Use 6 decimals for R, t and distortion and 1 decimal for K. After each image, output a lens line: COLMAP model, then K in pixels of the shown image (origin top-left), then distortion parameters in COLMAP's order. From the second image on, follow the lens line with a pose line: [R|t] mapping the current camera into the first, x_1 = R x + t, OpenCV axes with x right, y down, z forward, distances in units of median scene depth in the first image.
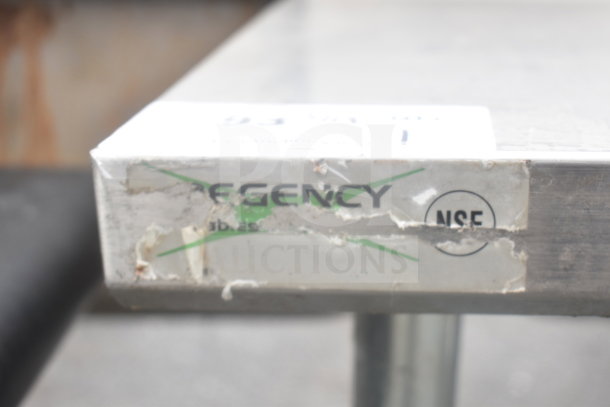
lens RADIAL K [[980.9, 0, 305.6], [0, 980.9, 204.5], [0, 0, 1]] dist [0.003717, 0.000000]
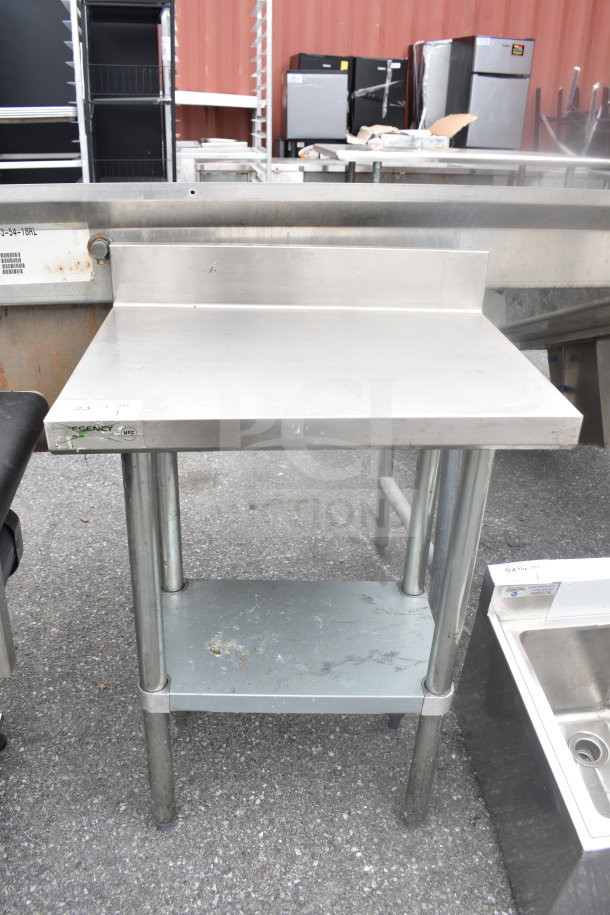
lens RADIAL K [[732.7, 0, 304.7], [0, 732.7, 458.1], [0, 0, 1]] dist [-0.094864, 0.018388]
pose [[0.989405, -0.037379, 0.140285, 0.468020], [0.016314, 0.988792, 0.148408, -0.343749], [-0.144260, -0.144547, 0.978926, -2.318730]]
